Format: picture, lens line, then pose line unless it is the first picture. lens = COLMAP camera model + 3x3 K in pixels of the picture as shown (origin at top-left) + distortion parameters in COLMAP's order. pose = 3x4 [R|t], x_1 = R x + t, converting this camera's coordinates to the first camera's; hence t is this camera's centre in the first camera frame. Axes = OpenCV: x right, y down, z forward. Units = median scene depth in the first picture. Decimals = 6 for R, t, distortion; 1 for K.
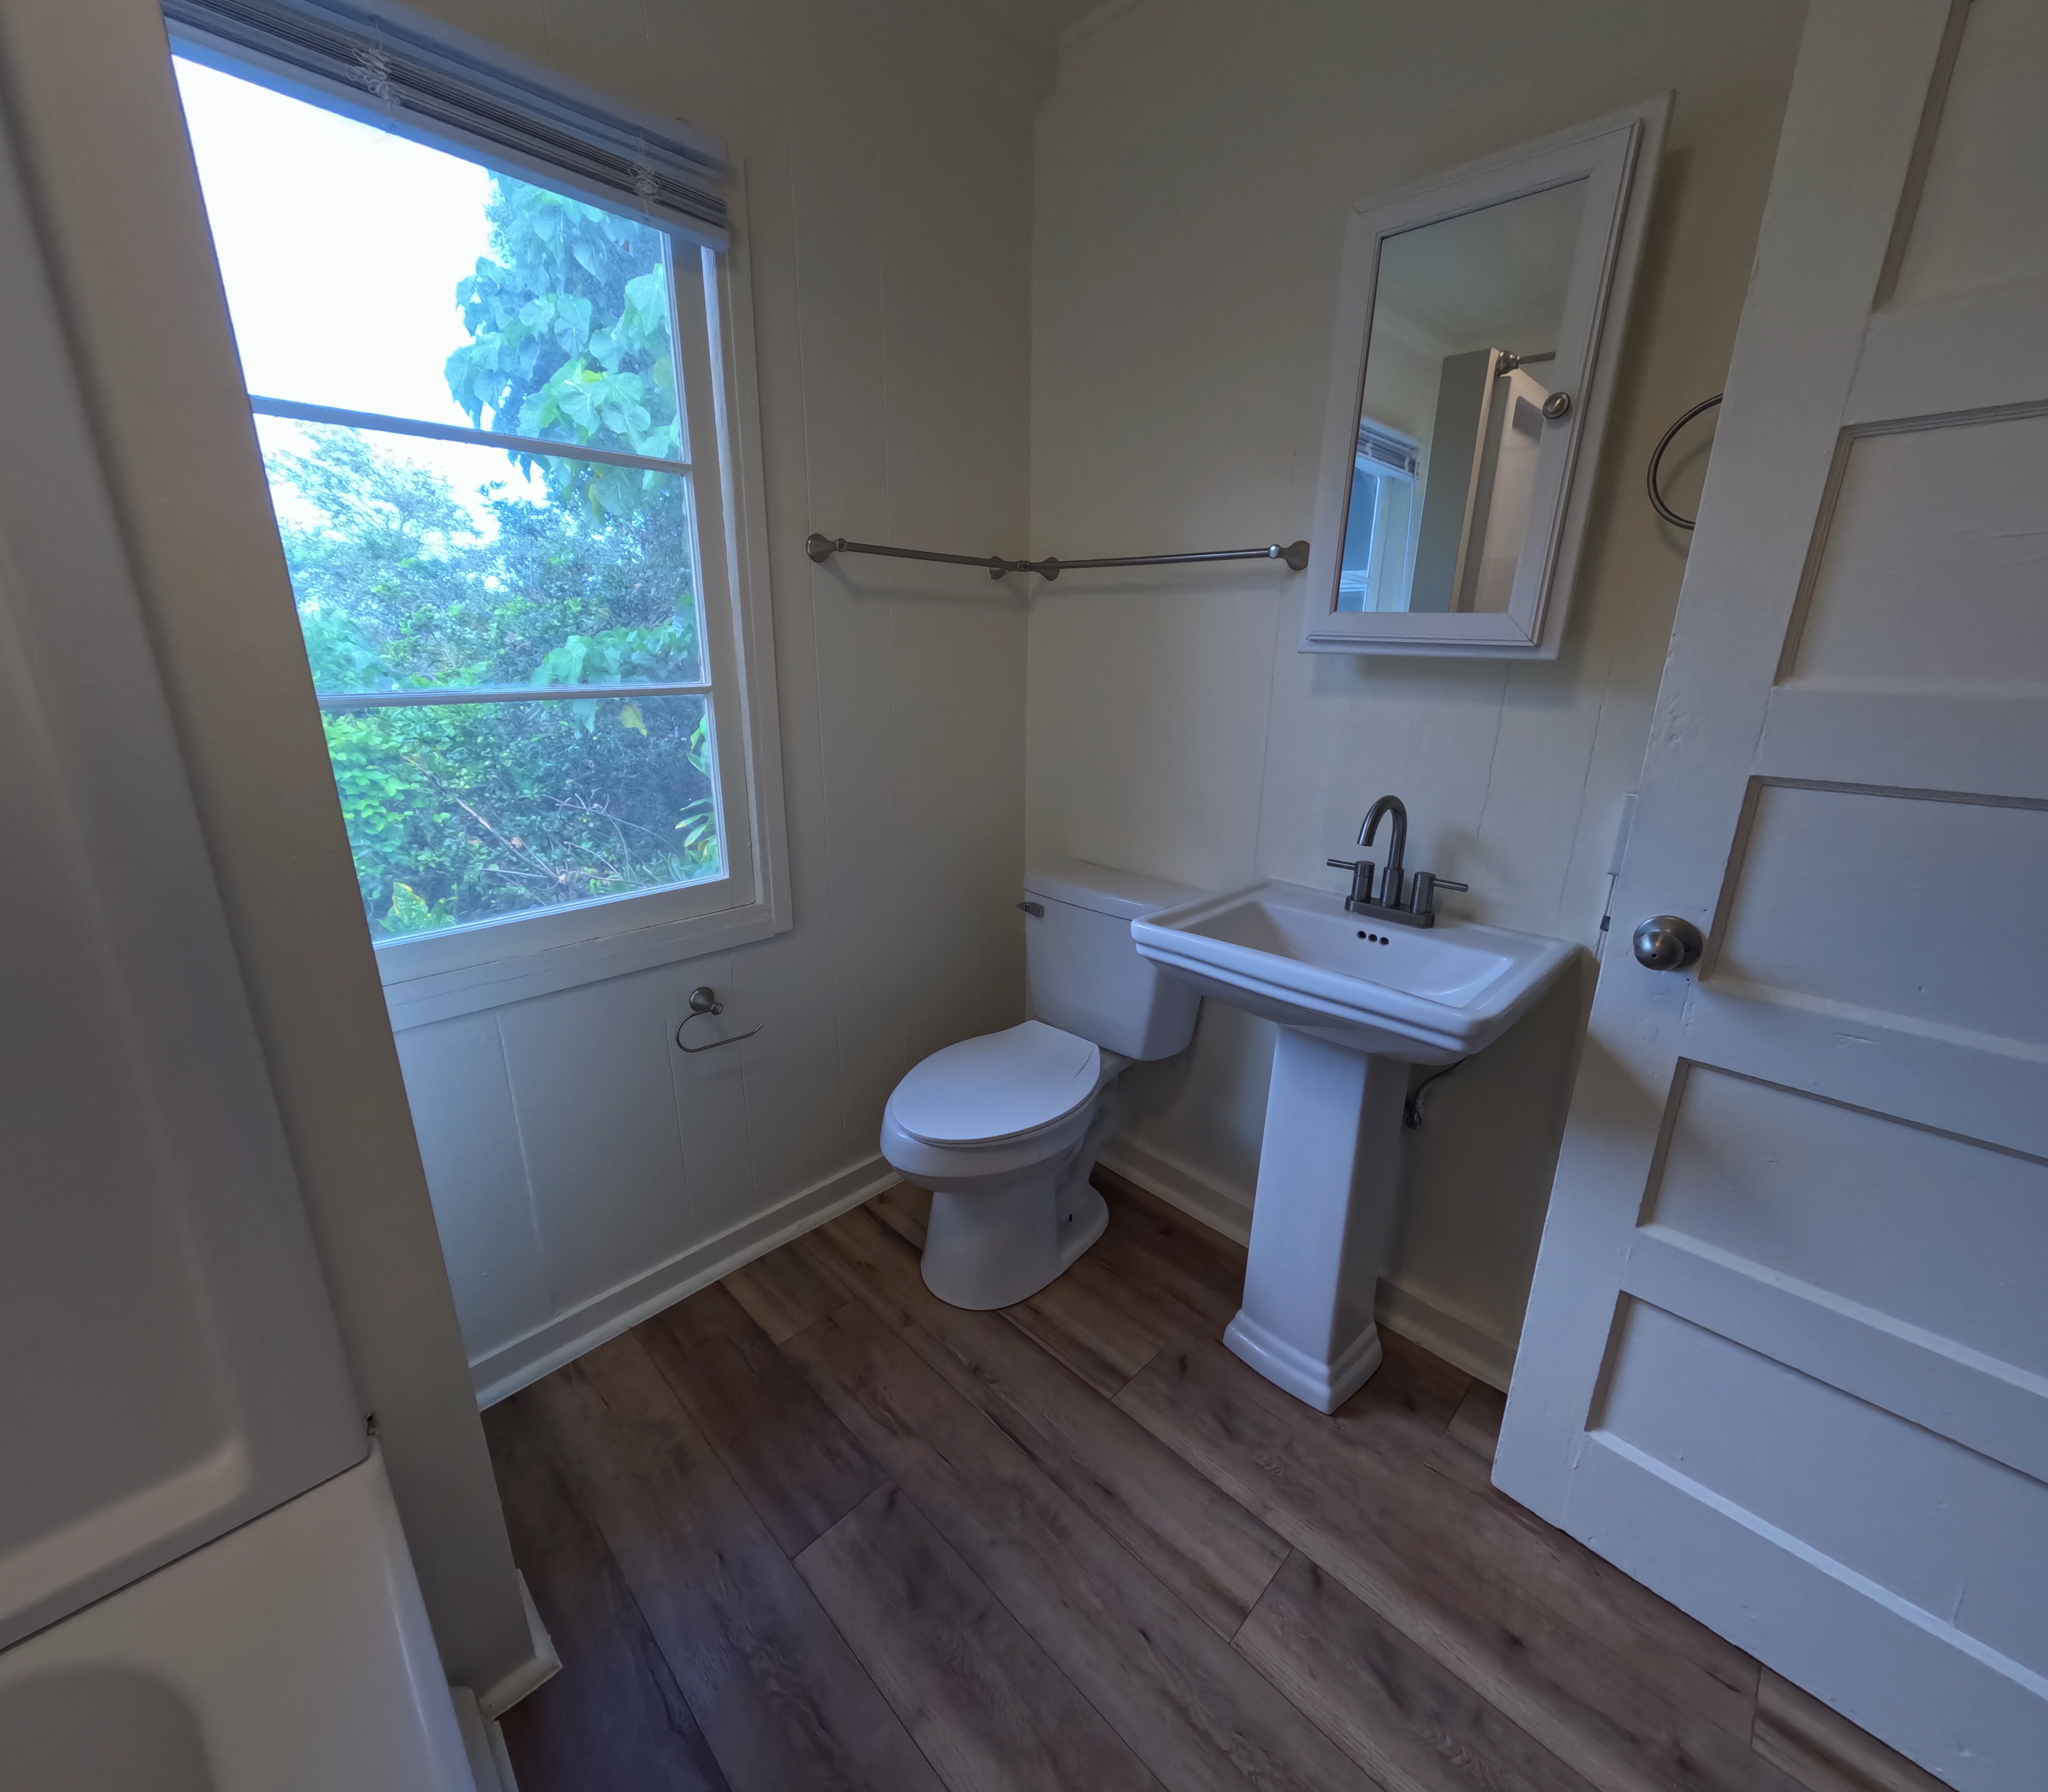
lens RADIAL K [[830.6, 0, 1025.8], [0, 830.6, 892.4], [0, 0, 1]] dist [0.002539, 0.000944]
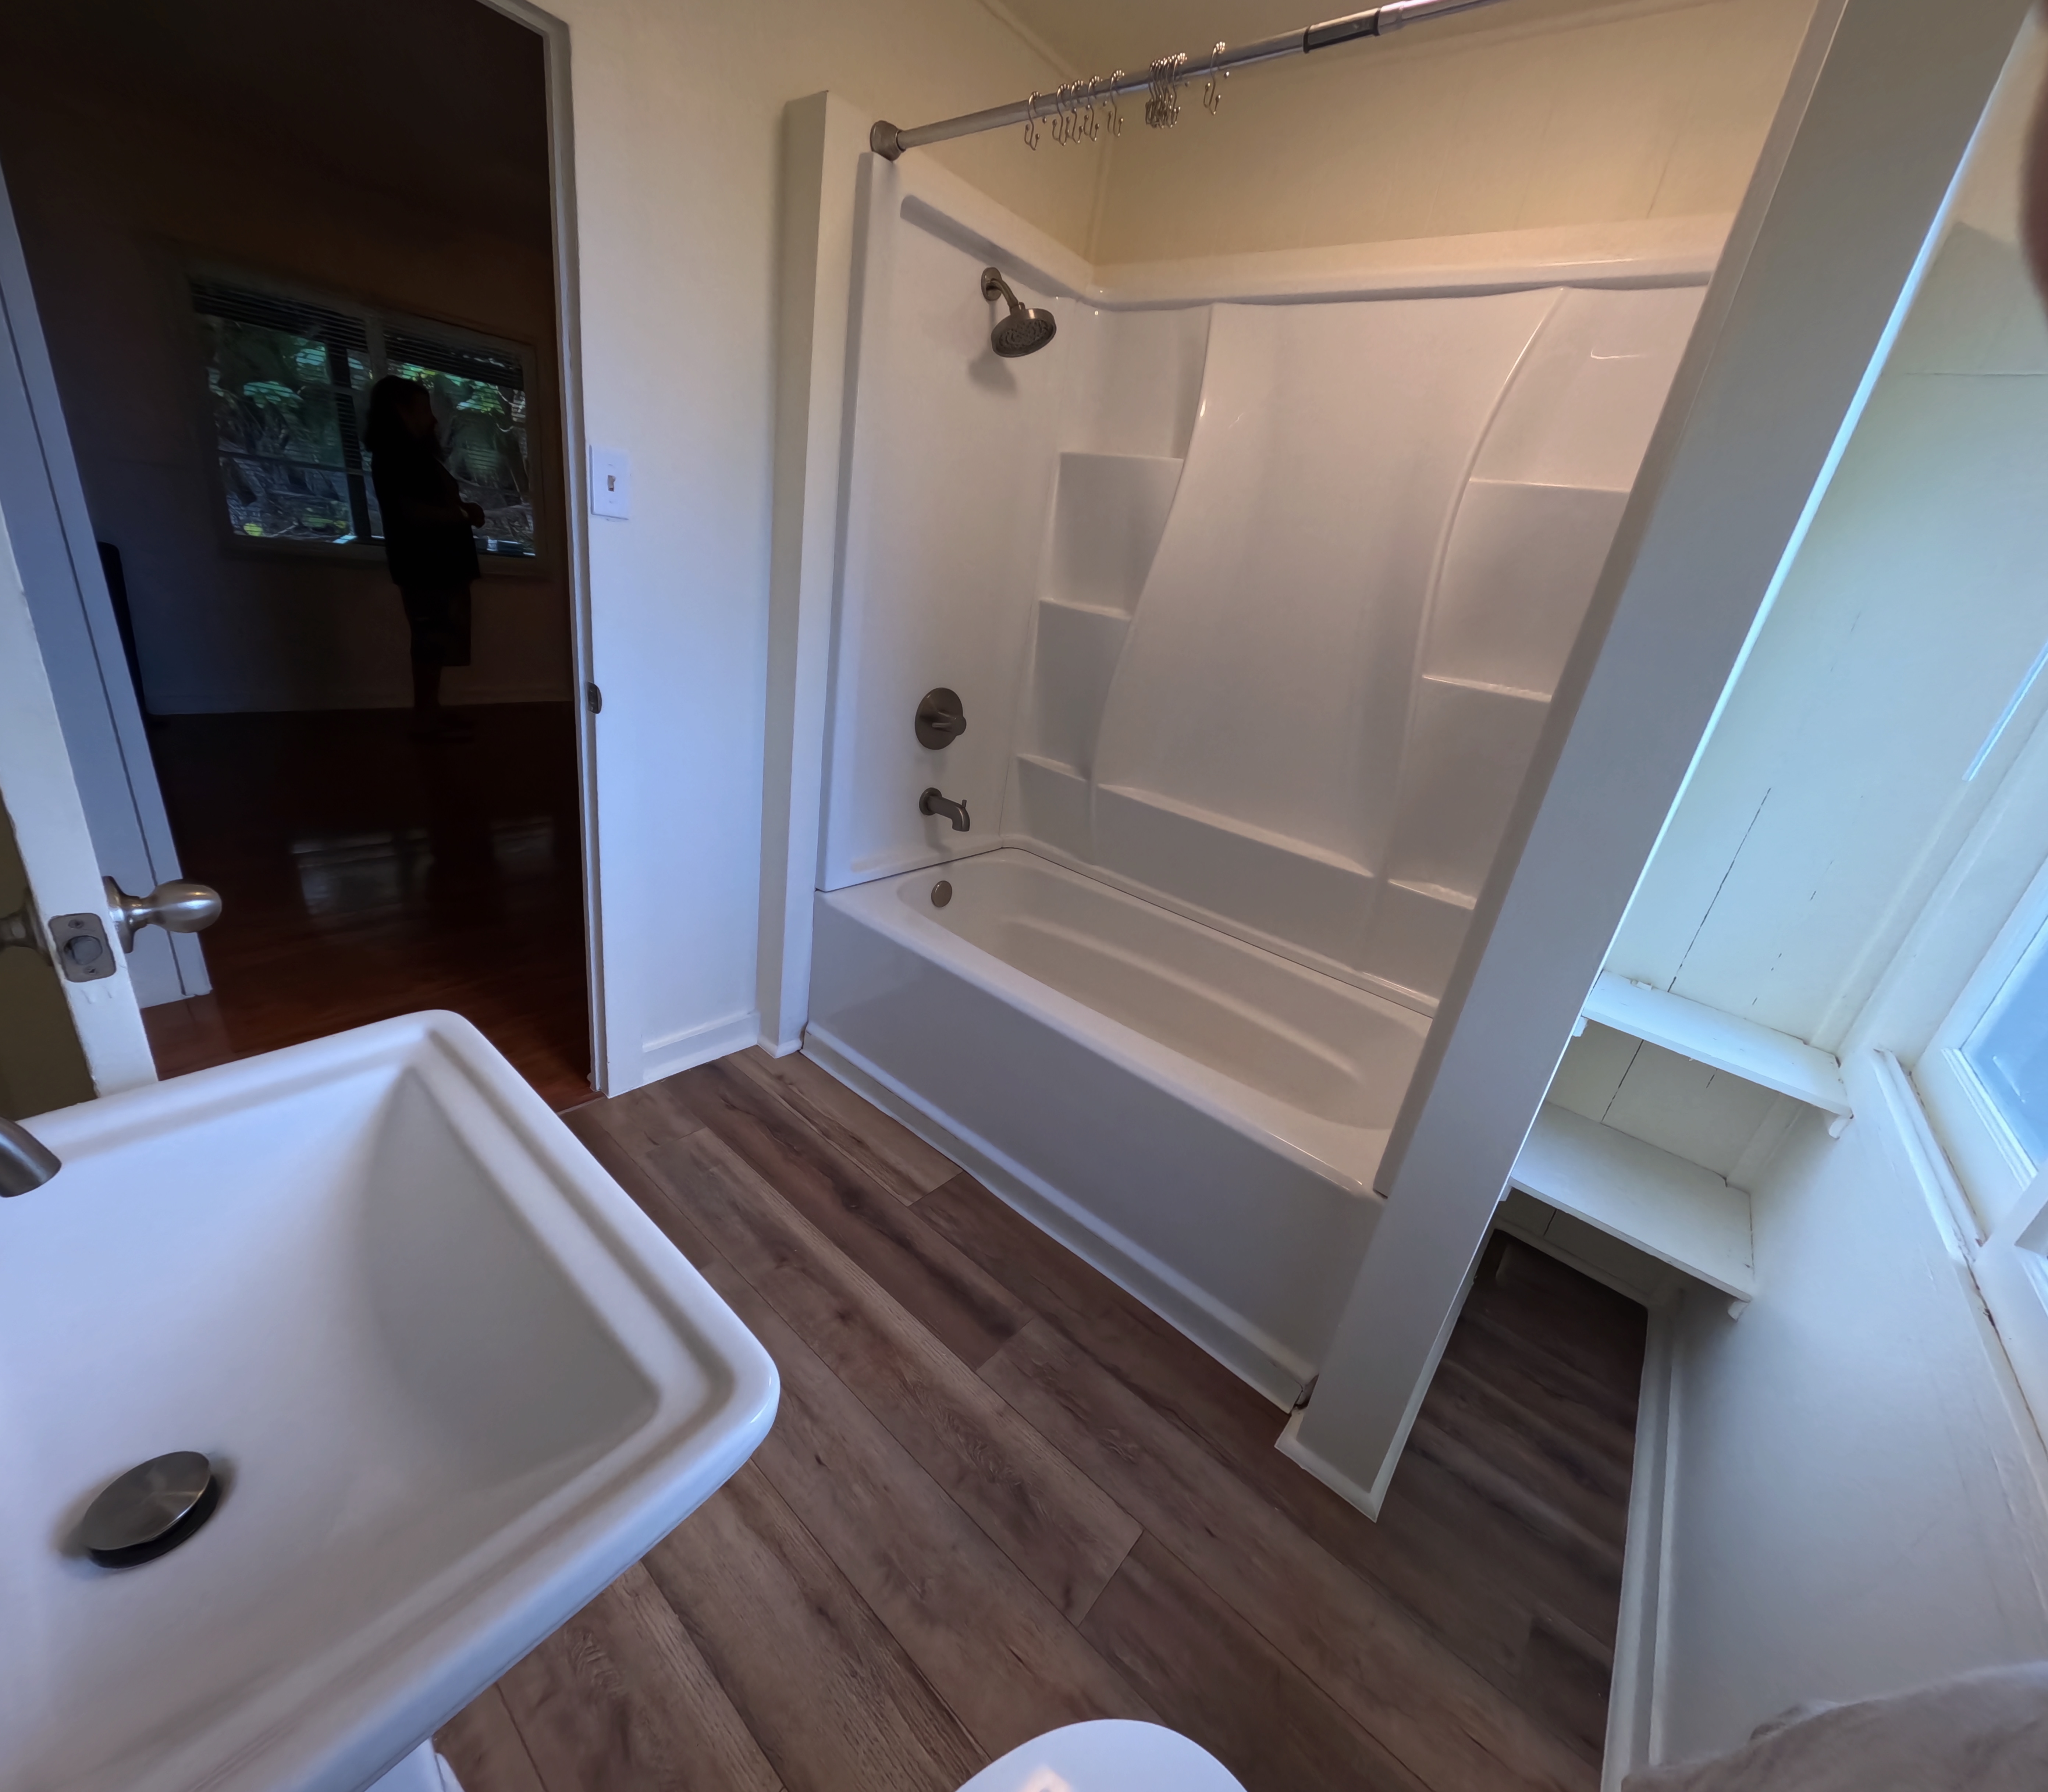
lens RADIAL K [[830.6, 0, 1026.8], [0, 830.6, 894.6], [0, 0, 1]] dist [0.002539, 0.000944]
pose [[-0.982157, -0.119758, -0.145001, 0.110206], [-0.184246, 0.767272, 0.614286, -0.421324], [0.037689, 0.630041, -0.775646, 1.276772]]
